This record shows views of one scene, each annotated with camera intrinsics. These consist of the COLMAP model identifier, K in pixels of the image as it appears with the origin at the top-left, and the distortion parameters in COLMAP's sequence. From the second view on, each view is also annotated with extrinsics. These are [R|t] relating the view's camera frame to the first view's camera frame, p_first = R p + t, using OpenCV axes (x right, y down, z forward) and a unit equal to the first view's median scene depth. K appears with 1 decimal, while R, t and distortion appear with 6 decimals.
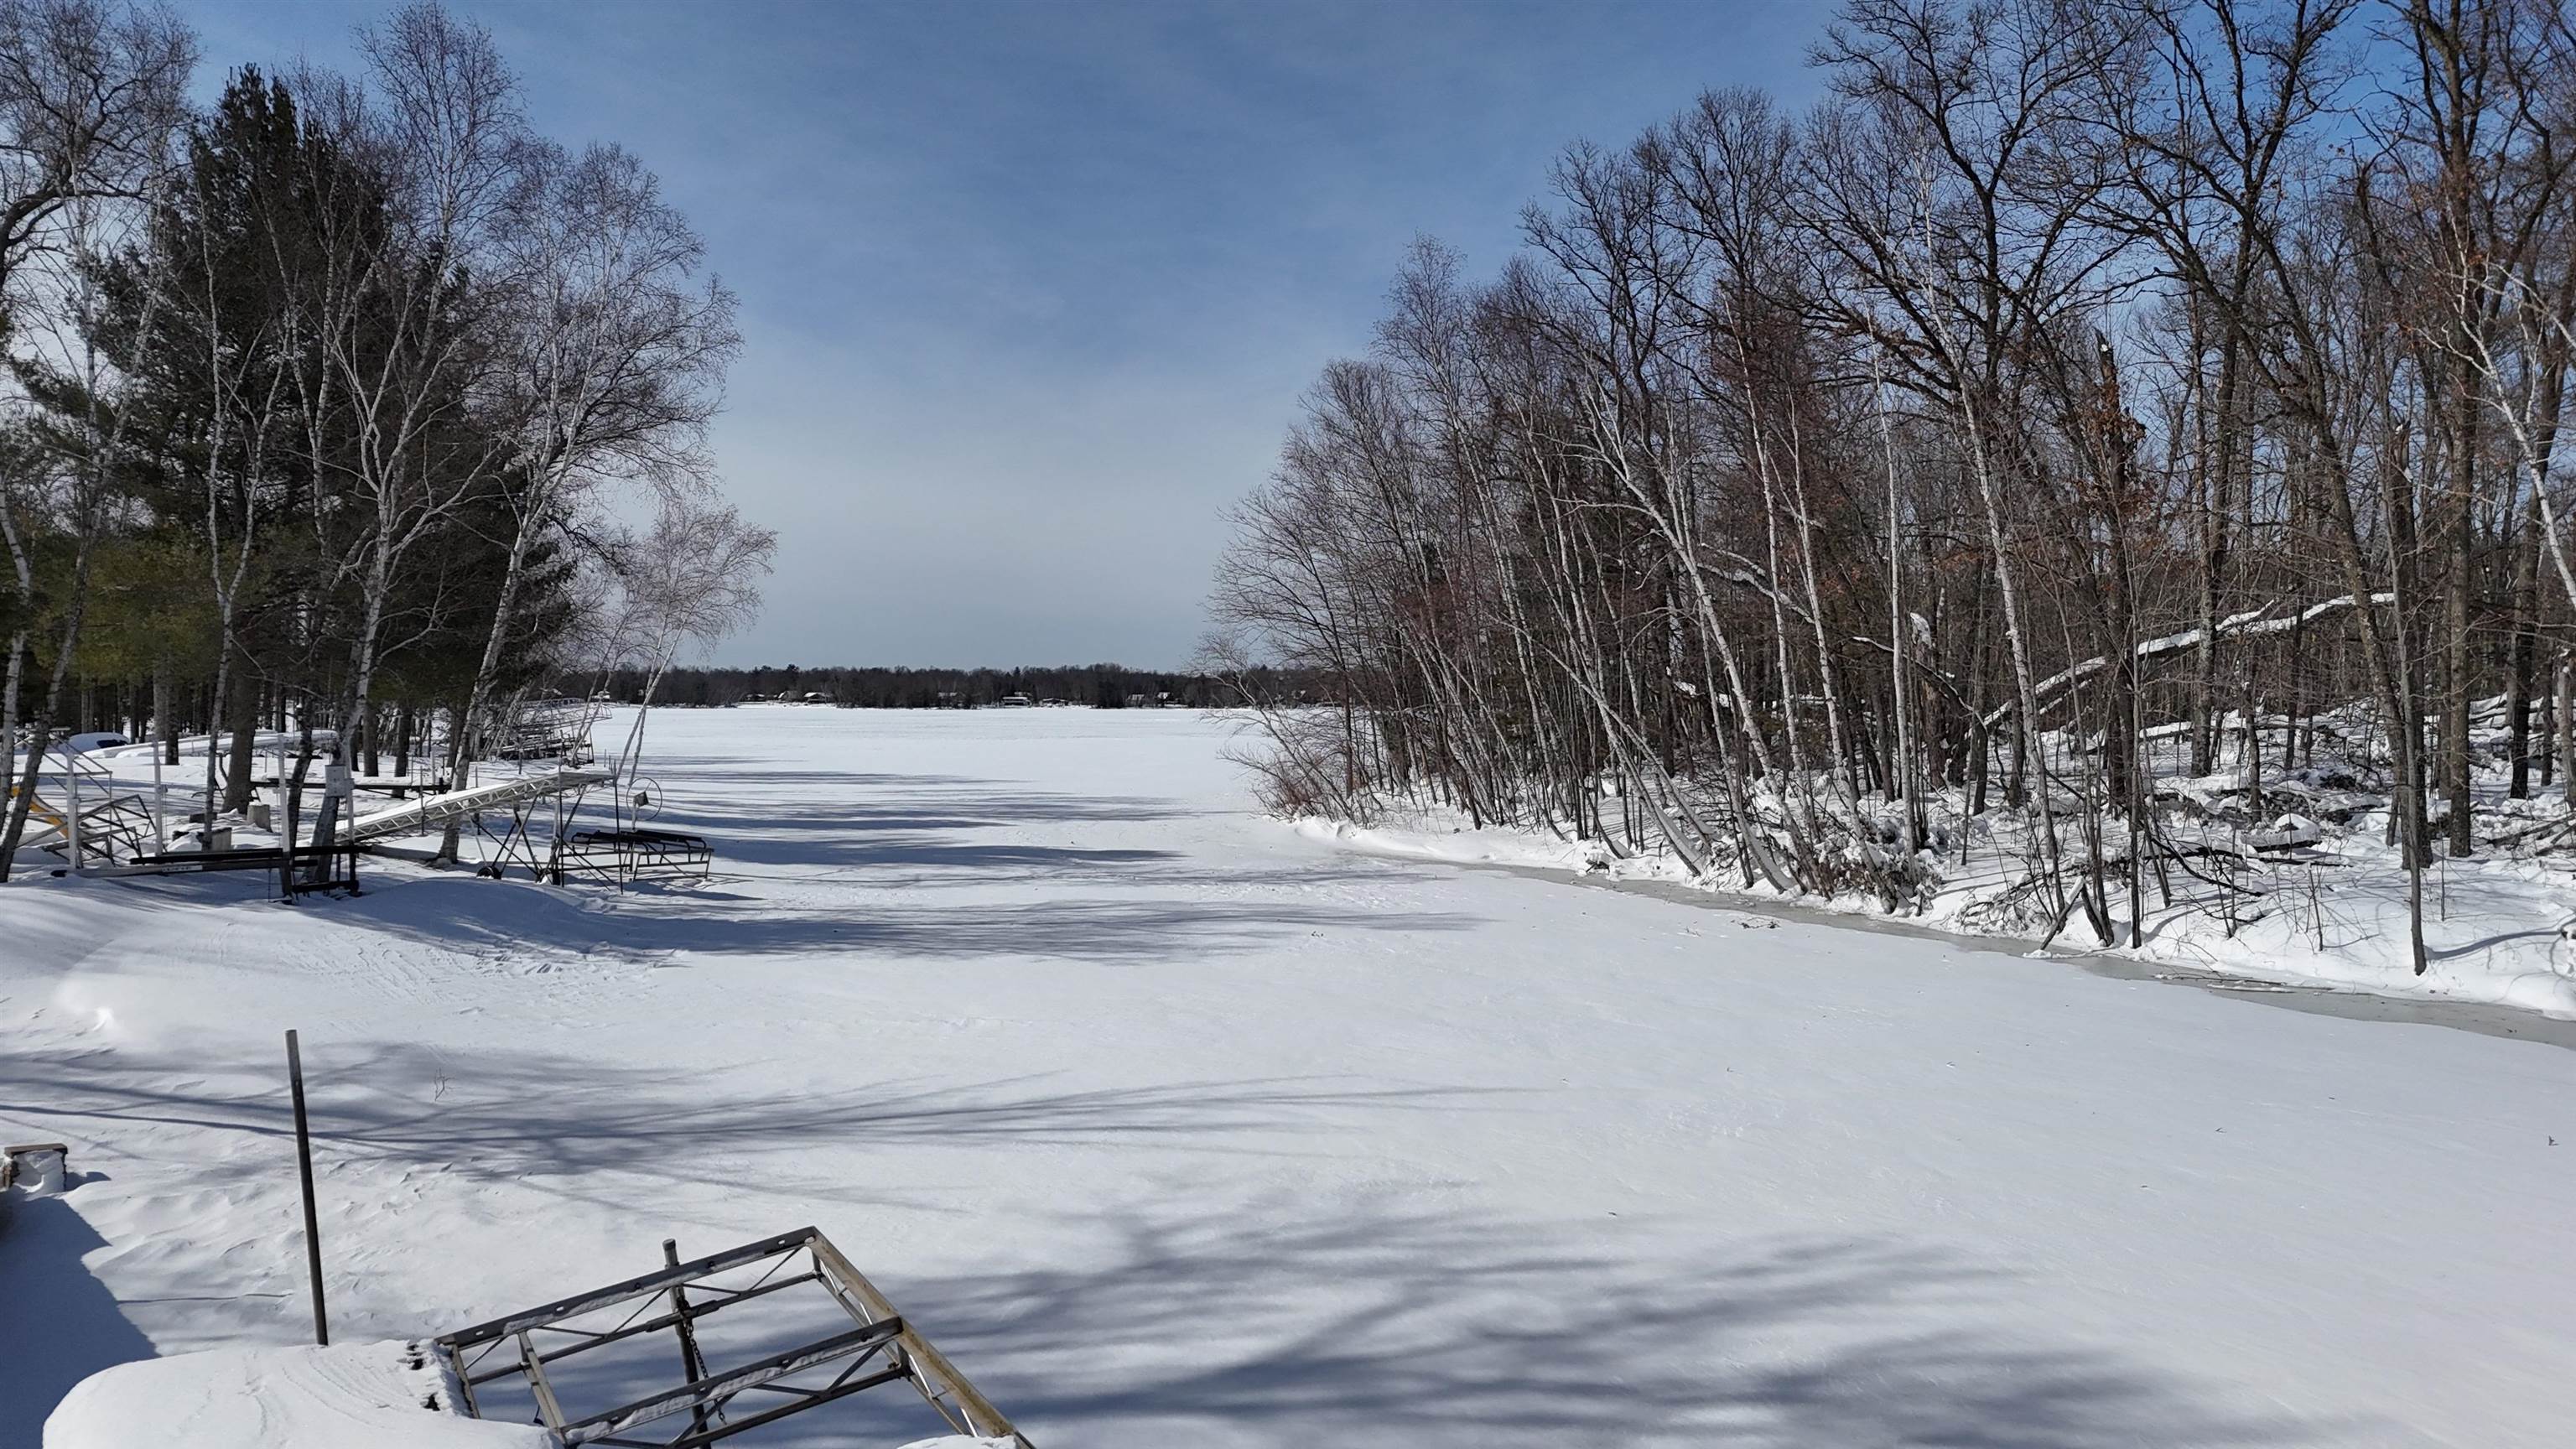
lens RADIAL K [[1878.6, 0, 1275.1], [0, 1878.6, 721.0], [0, 0, 1]] dist [0.067774, -0.056055]
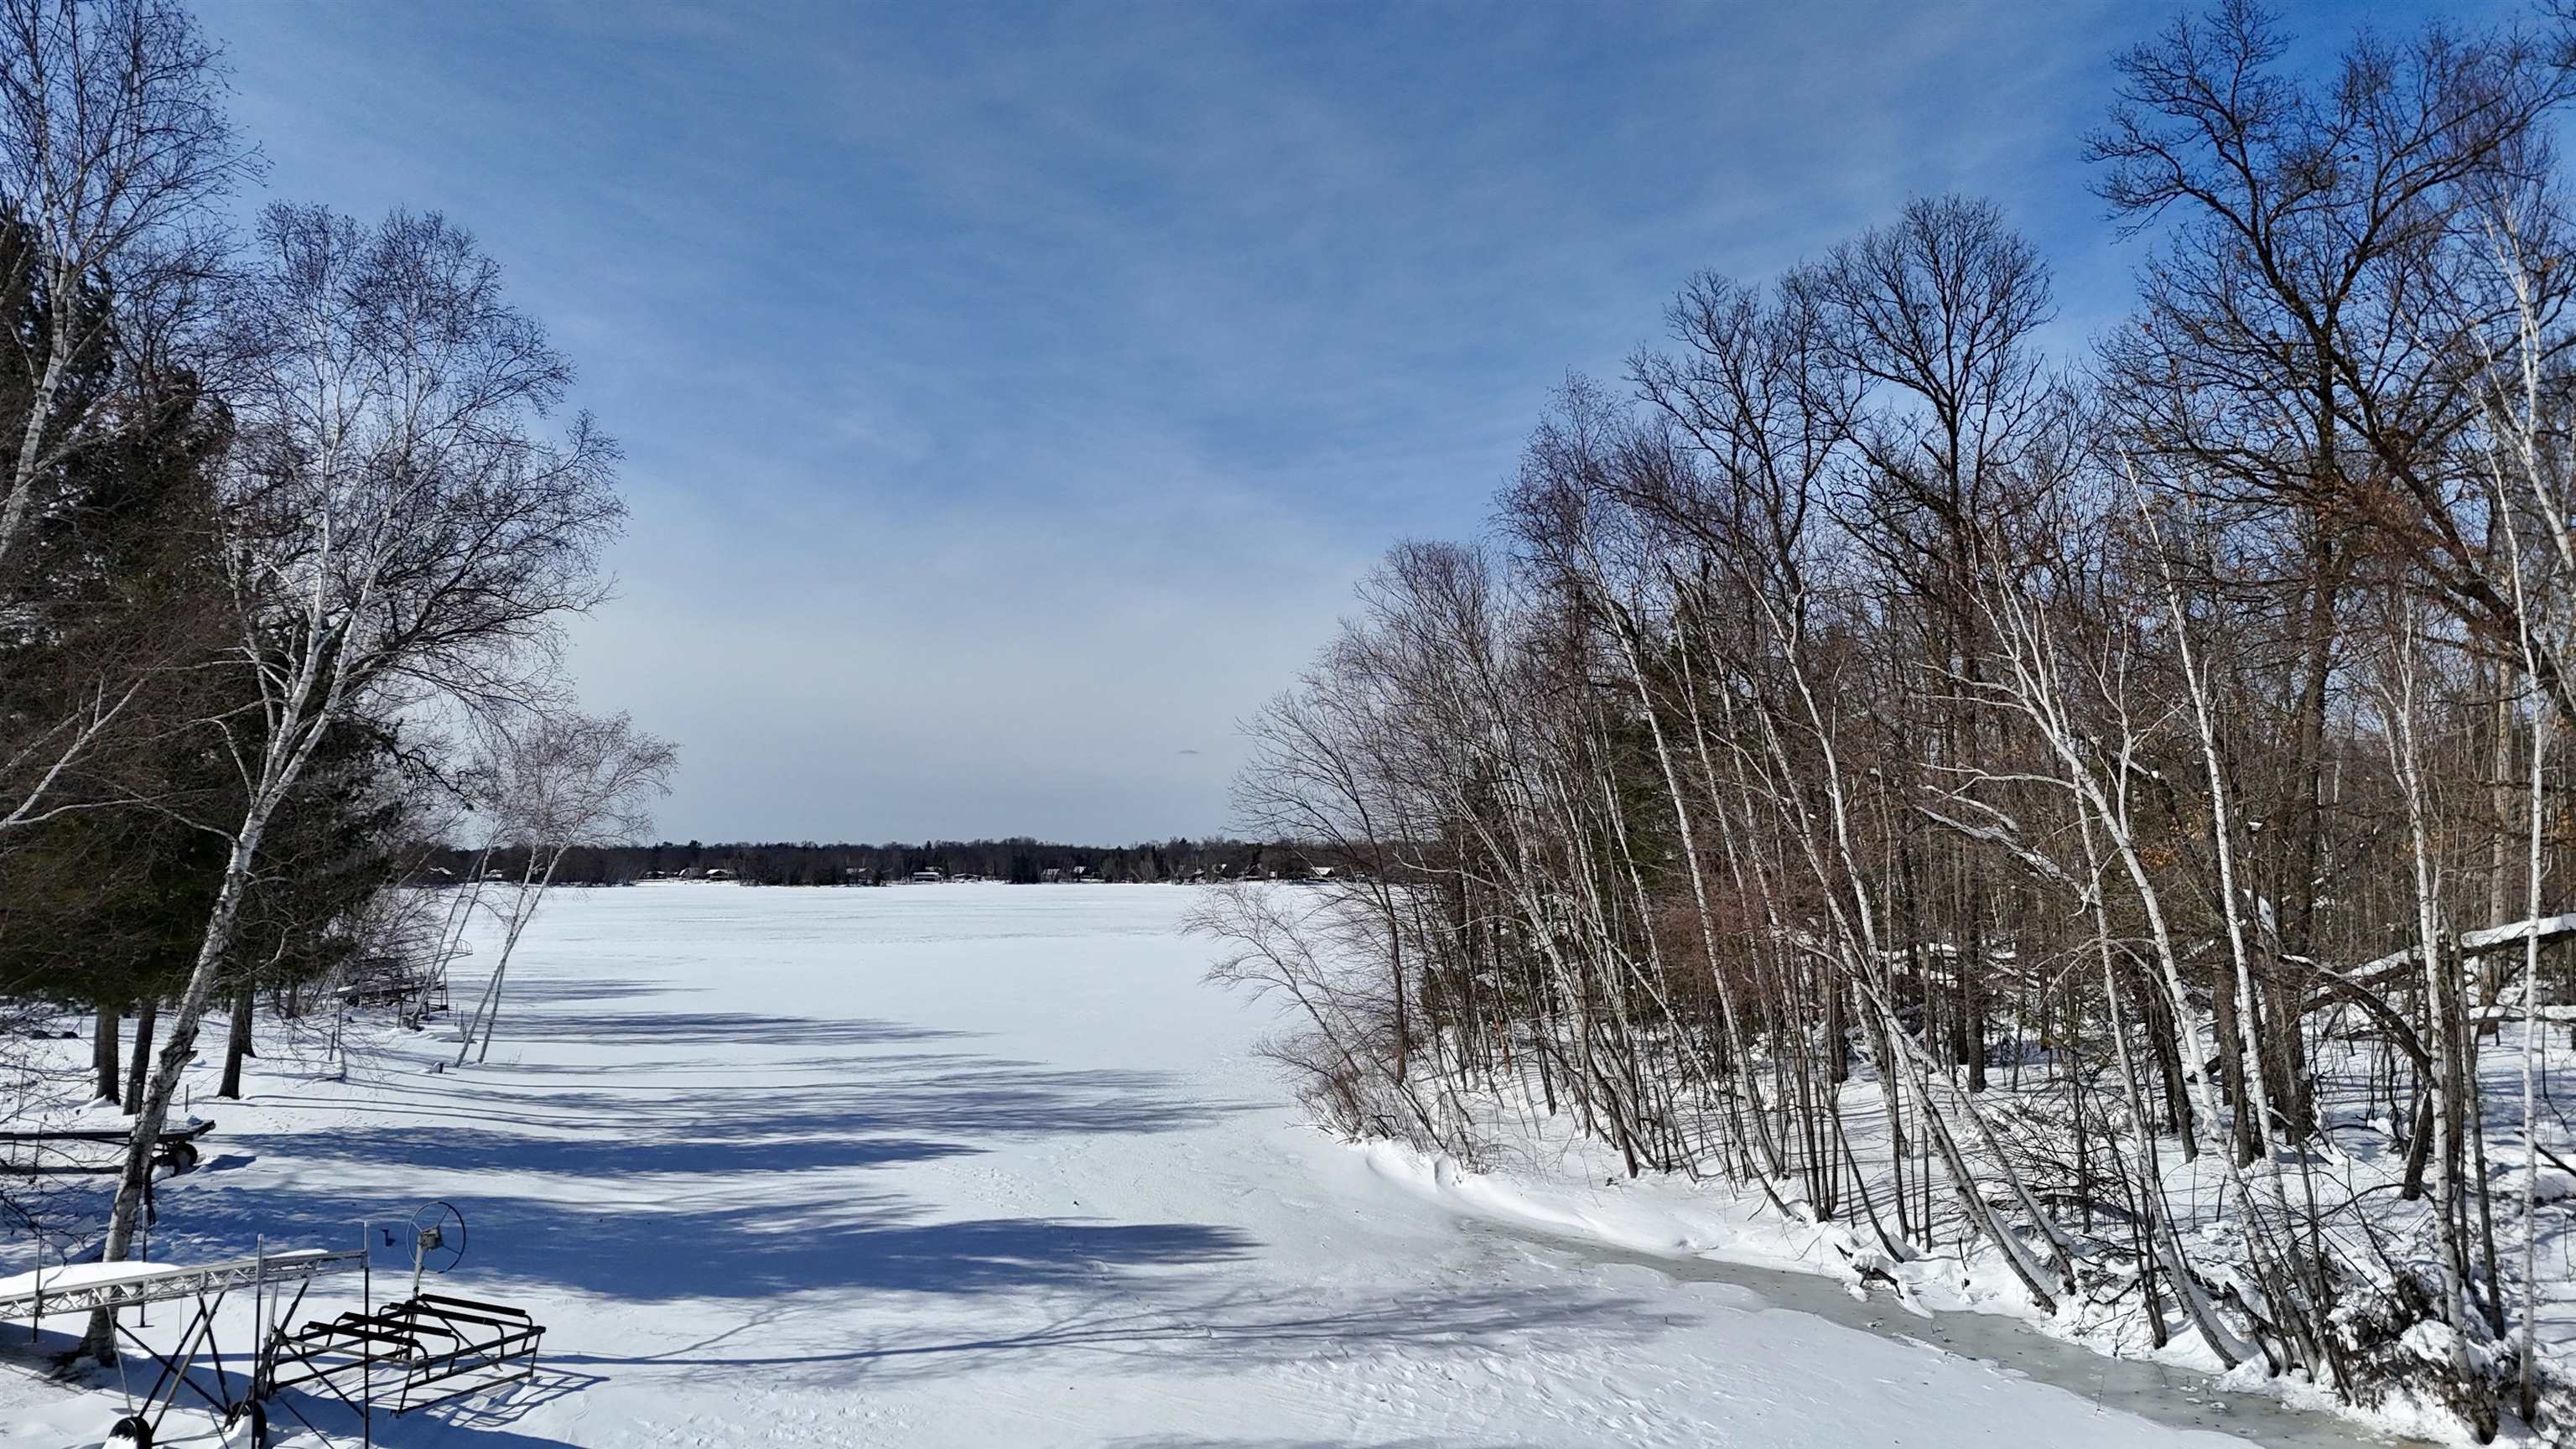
lens RADIAL K [[1904.4, 0, 1277.5], [0, 1904.4, 694.2], [0, 0, 1]] dist [0.036135, 0.001142]
pose [[0.999001, 0.001506, 0.044666, -0.080414], [0.003158, 0.994555, -0.104168, -0.064652], [-0.044580, 0.104205, 0.993556, 0.316973]]
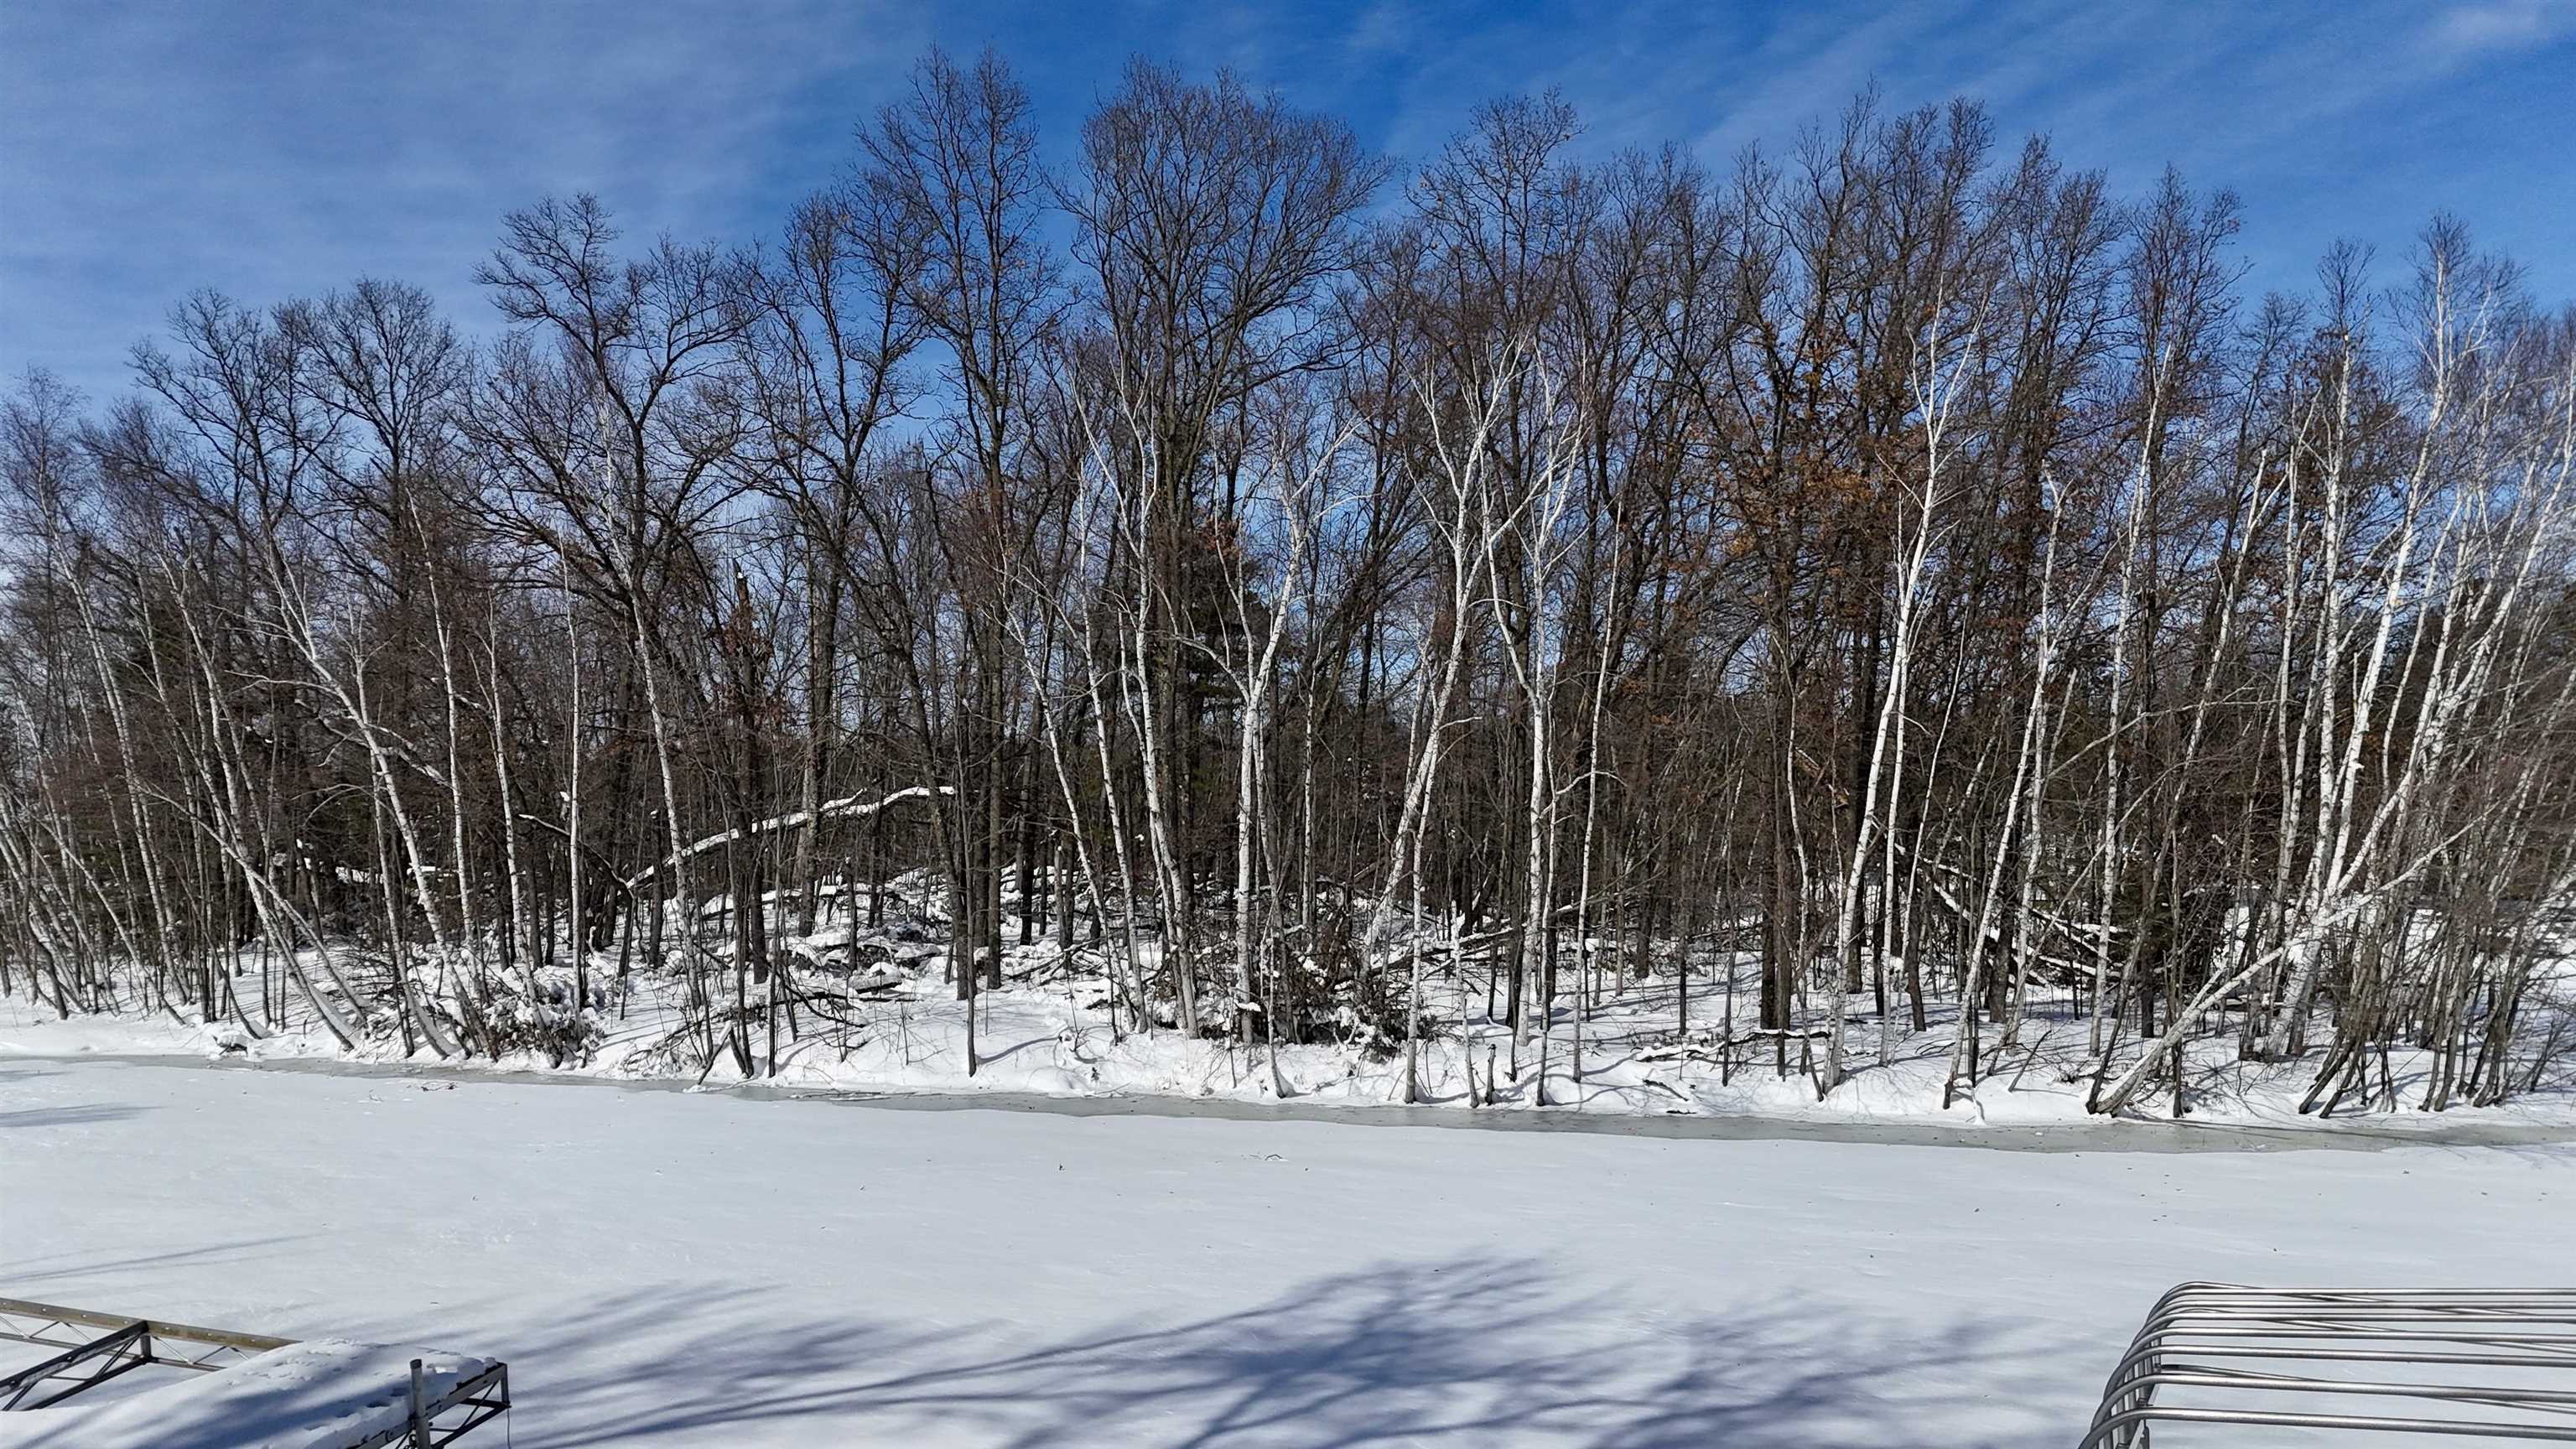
lens RADIAL K [[1870.3, 0, 1289.3], [0, 1870.3, 716.0], [0, 0, 1]] dist [0.066592, -0.055734]
pose [[0.750542, 0.051305, 0.658828, -0.076166], [0.009658, 0.996024, -0.088566, -0.000652], [-0.660752, 0.072835, 0.747062, -0.099243]]
